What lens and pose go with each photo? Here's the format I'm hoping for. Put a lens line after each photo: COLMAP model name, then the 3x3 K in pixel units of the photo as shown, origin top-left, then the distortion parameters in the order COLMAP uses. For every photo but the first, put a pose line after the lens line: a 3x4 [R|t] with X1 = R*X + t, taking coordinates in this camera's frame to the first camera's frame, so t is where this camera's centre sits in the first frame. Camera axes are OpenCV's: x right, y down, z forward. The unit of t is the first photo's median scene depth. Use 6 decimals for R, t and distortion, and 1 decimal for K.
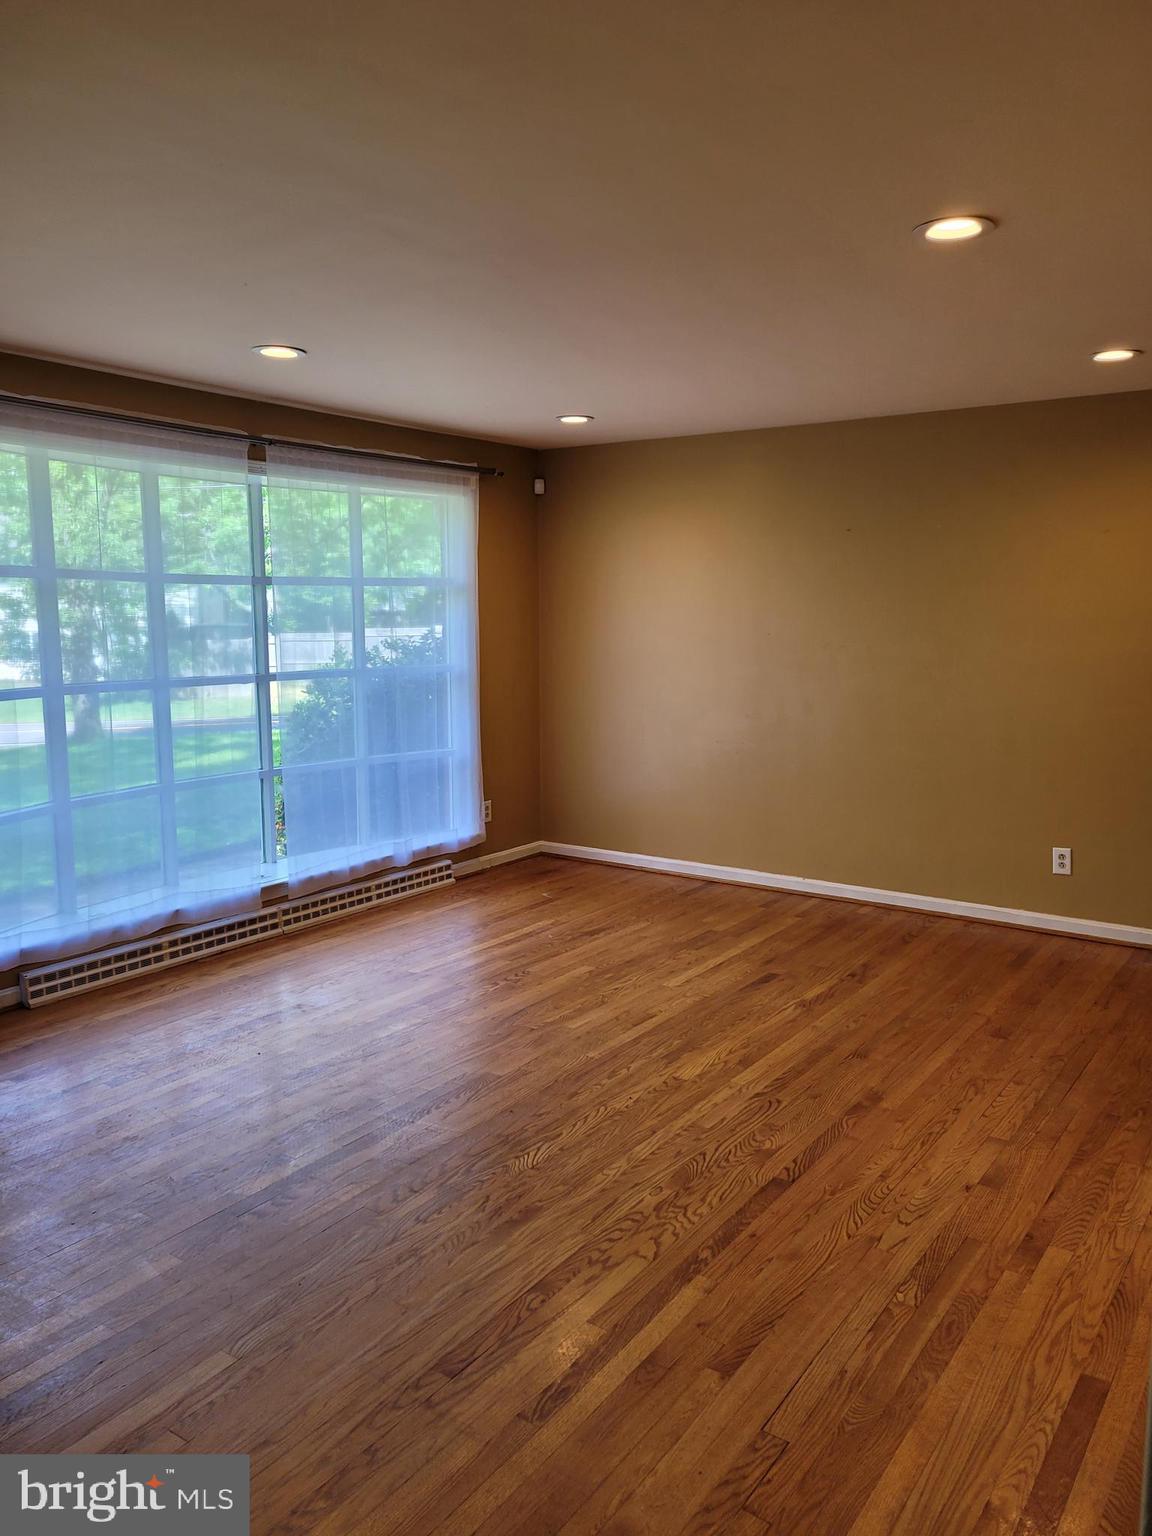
lens RADIAL K [[1167.2, 0, 586.9], [0, 1167.2, 765.2], [0, 0, 1]] dist [0.060336, -0.046610]
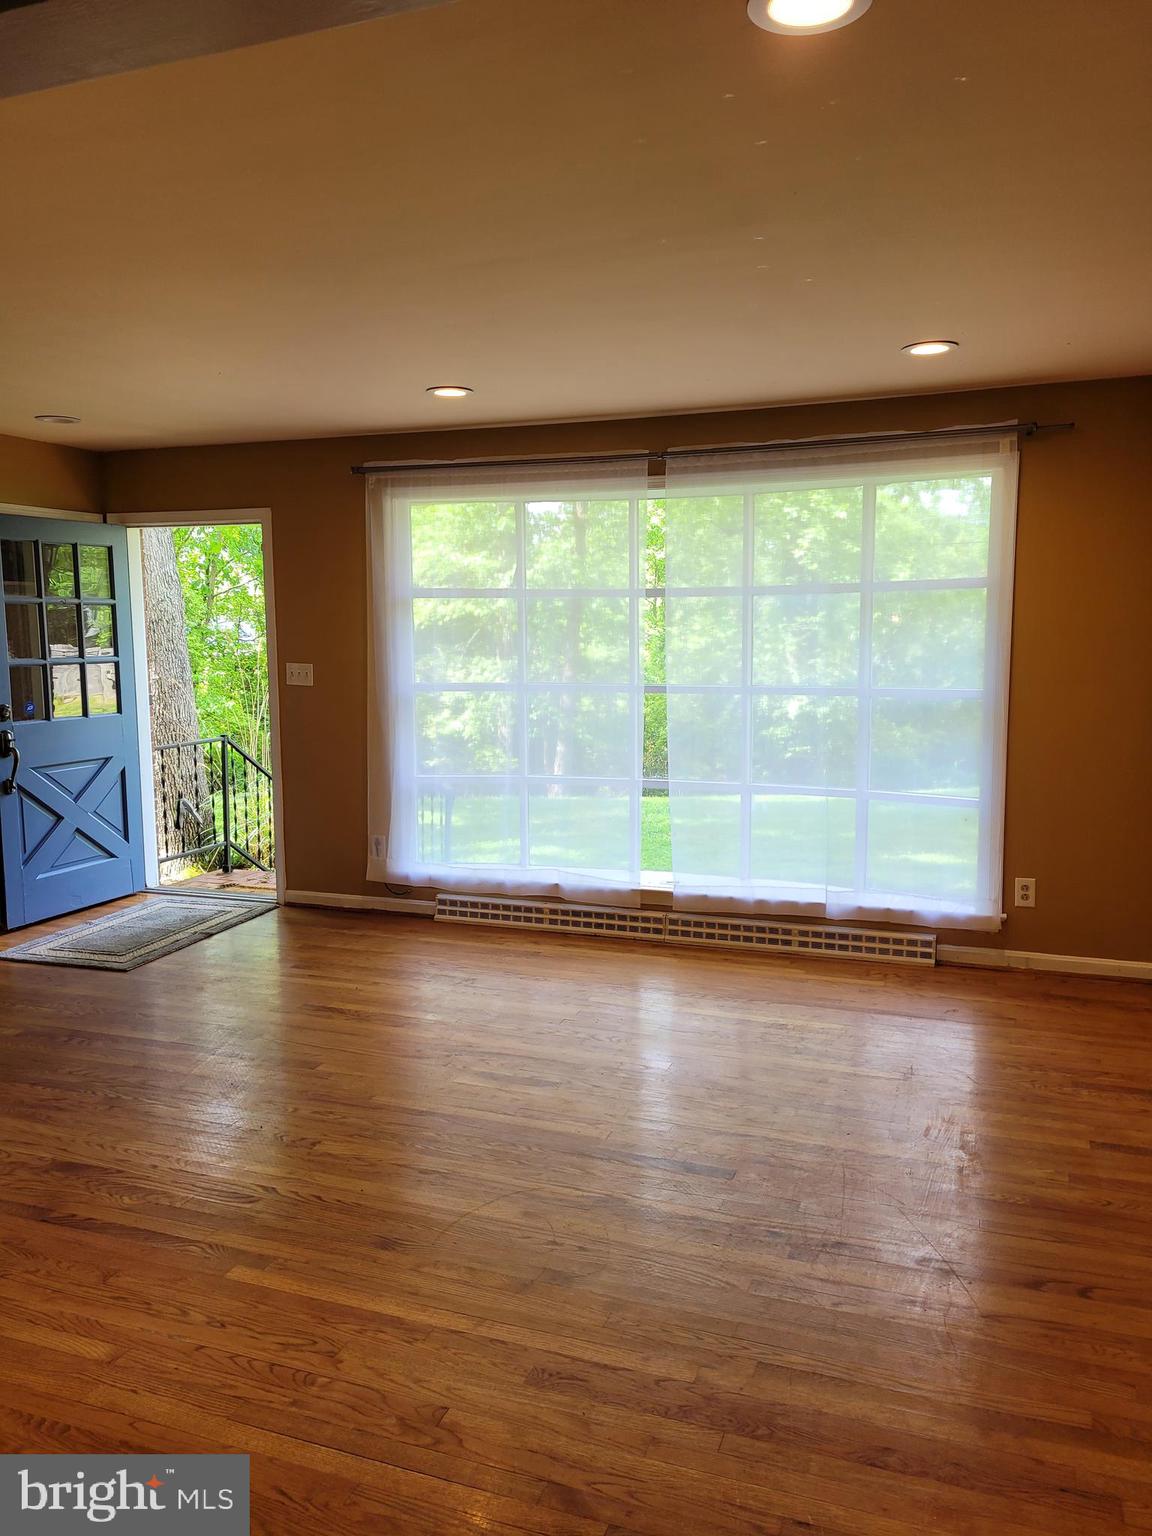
lens RADIAL K [[1167.2, 0, 583.1], [0, 1167.2, 770.4], [0, 0, 1]] dist [0.060336, -0.046610]
pose [[0.245522, 0.121895, -0.961697, 0.687030], [-0.122537, 0.988008, 0.093946, -0.089564], [0.961615, 0.094777, 0.257514, 0.671418]]
